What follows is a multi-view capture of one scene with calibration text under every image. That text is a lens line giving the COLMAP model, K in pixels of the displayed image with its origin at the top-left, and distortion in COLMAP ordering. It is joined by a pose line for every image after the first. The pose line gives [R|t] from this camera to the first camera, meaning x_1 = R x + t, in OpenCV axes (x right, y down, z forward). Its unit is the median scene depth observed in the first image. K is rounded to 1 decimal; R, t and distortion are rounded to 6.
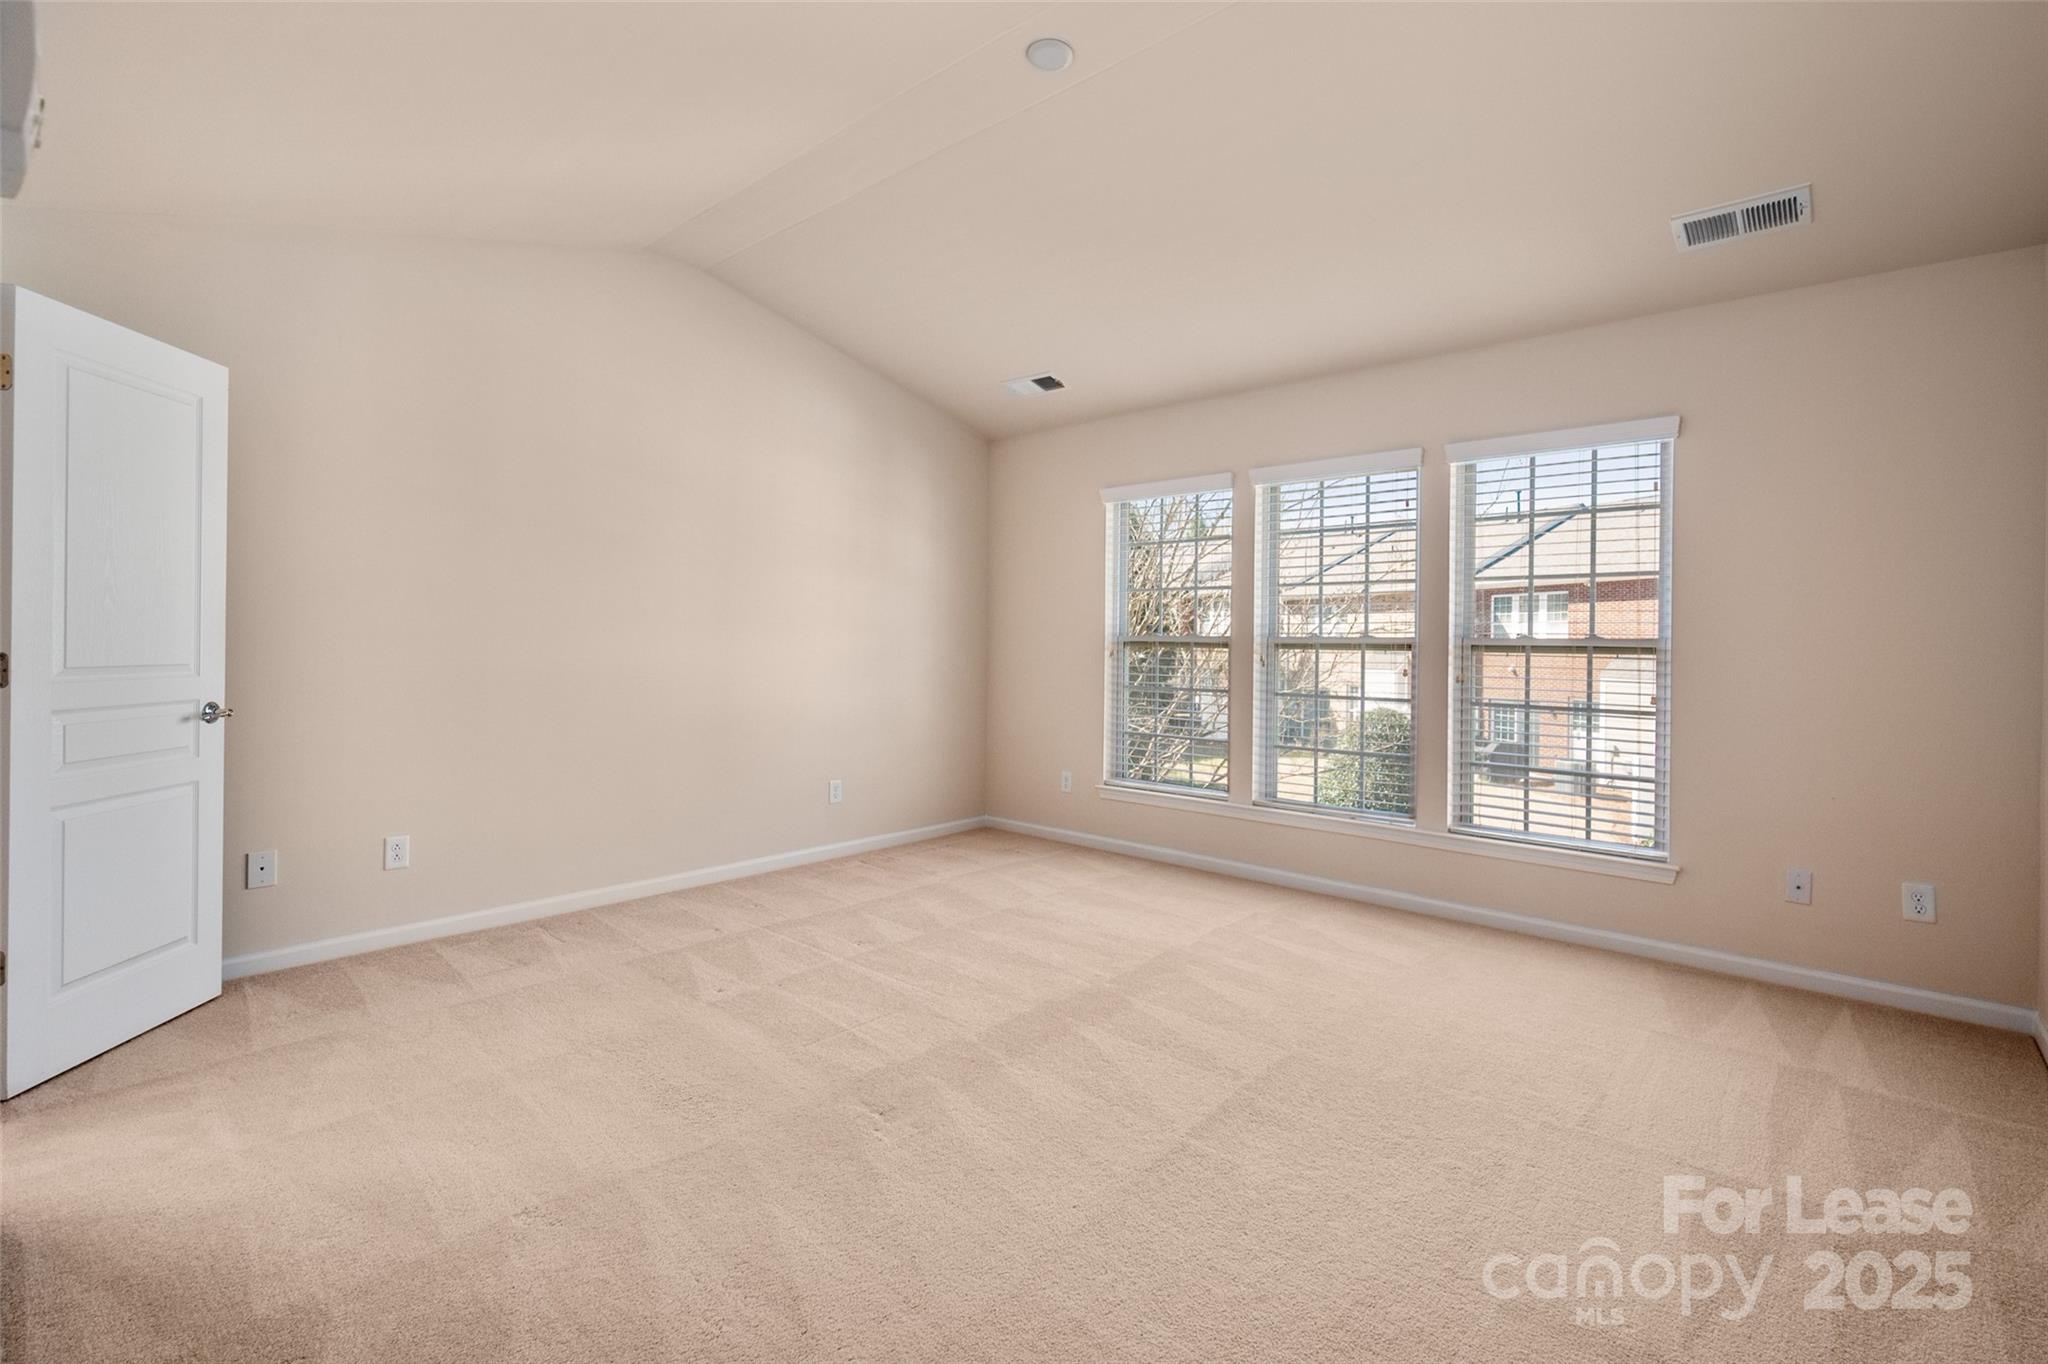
lens RADIAL K [[1721.3, 0, 1024.1], [0, 1721.3, 680.0], [0, 0, 1]] dist [-0.004898, 0.009759]
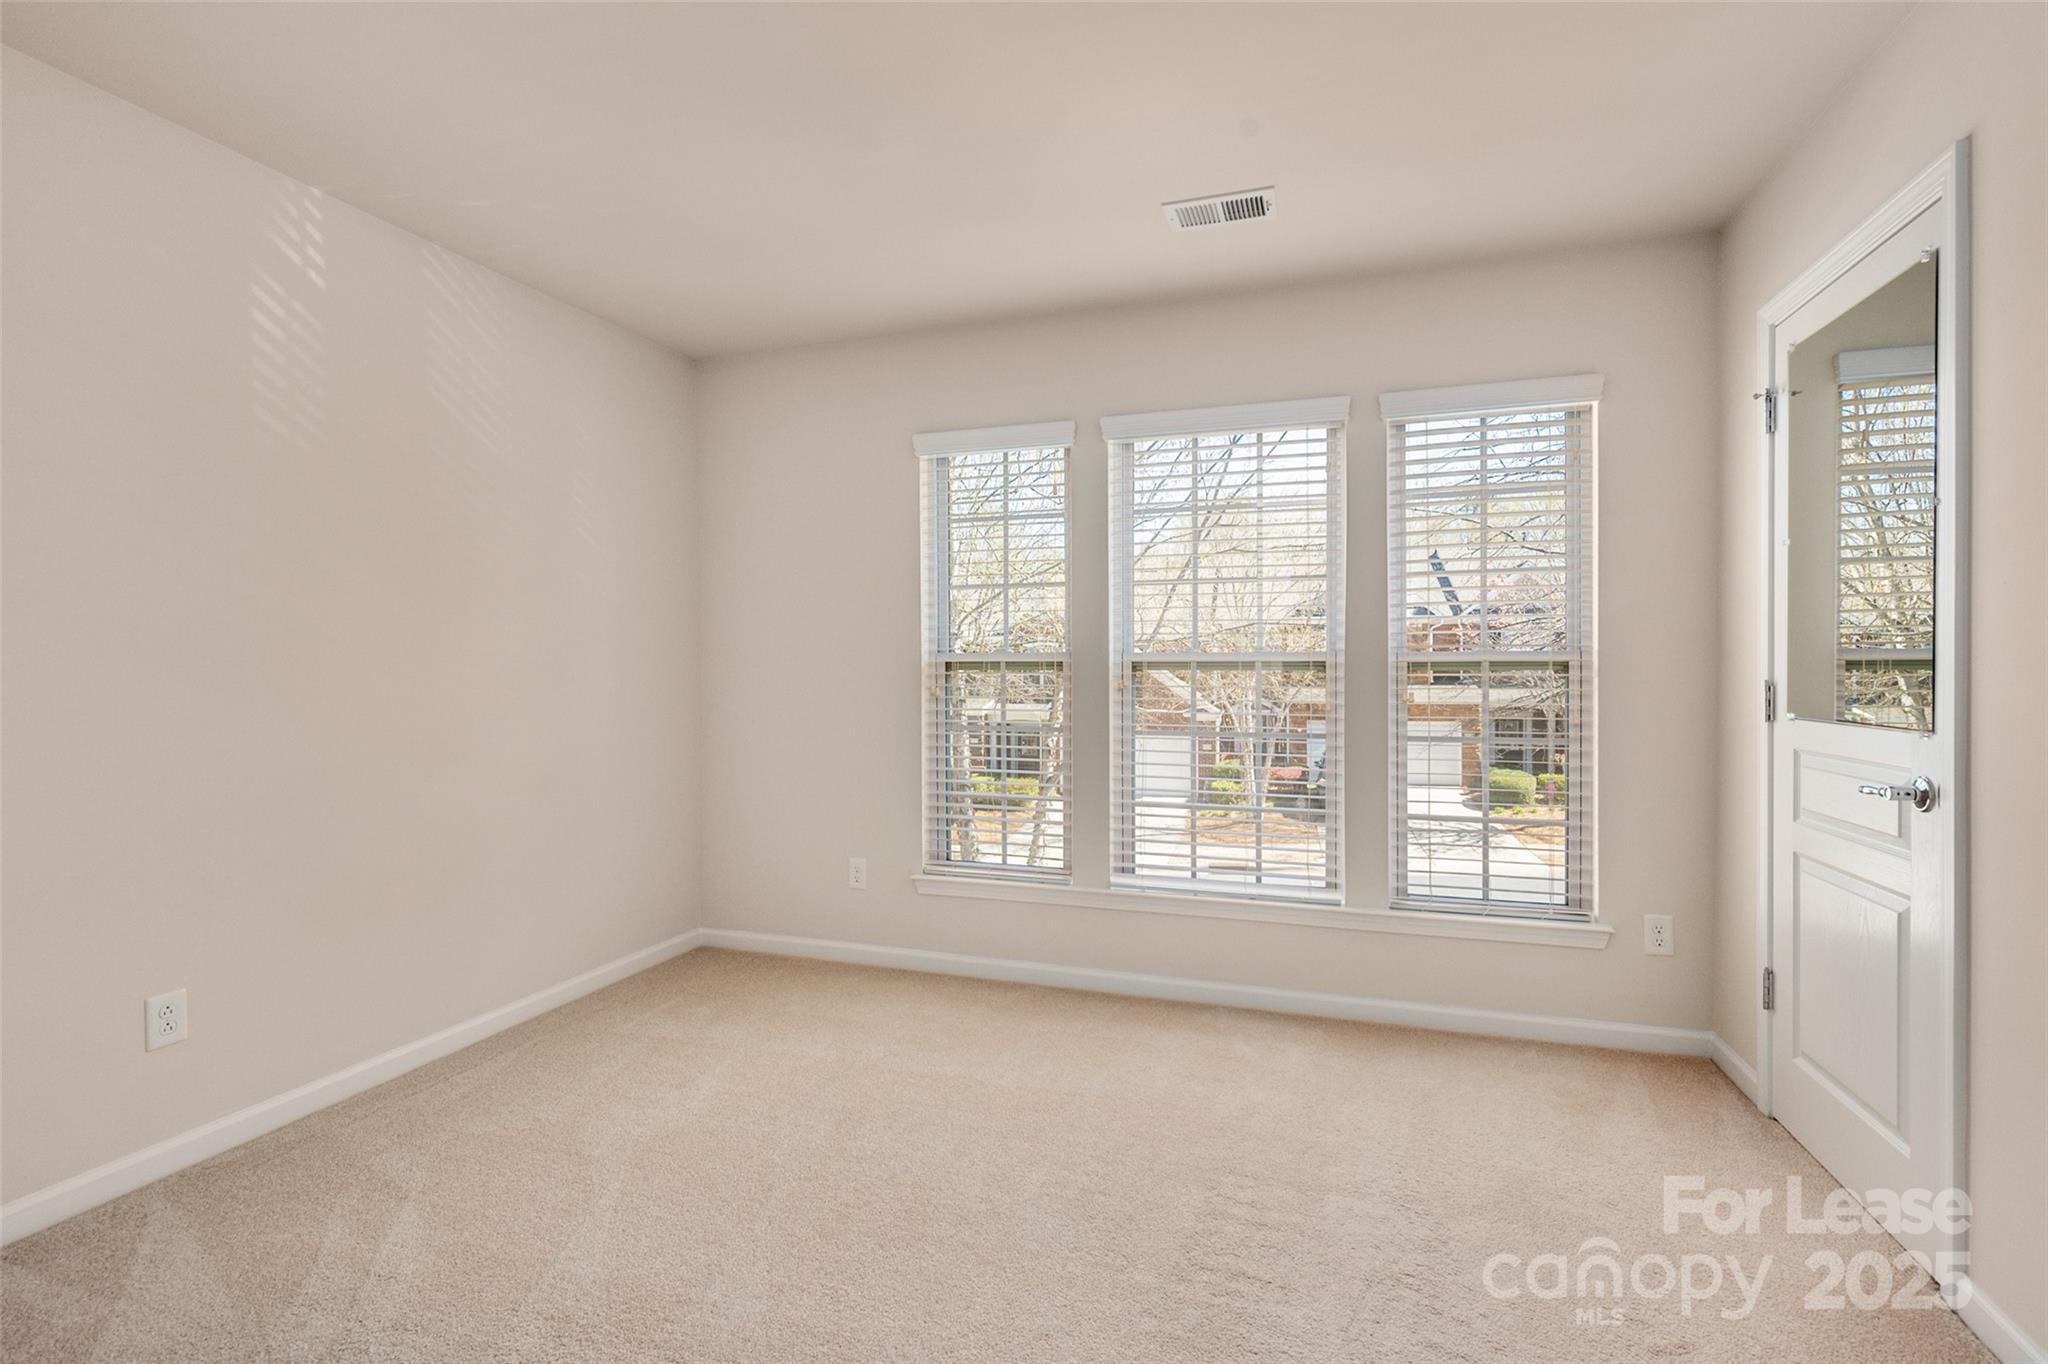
lens RADIAL K [[1721.3, 0, 1023.9], [0, 1721.3, 677.6], [0, 0, 1]] dist [-0.004898, 0.009759]
pose [[0.887856, -0.016607, 0.459822, -0.180619], [0.021744, 0.999746, -0.005879, -0.009035], [-0.459608, 0.015218, 0.887992, 0.302800]]
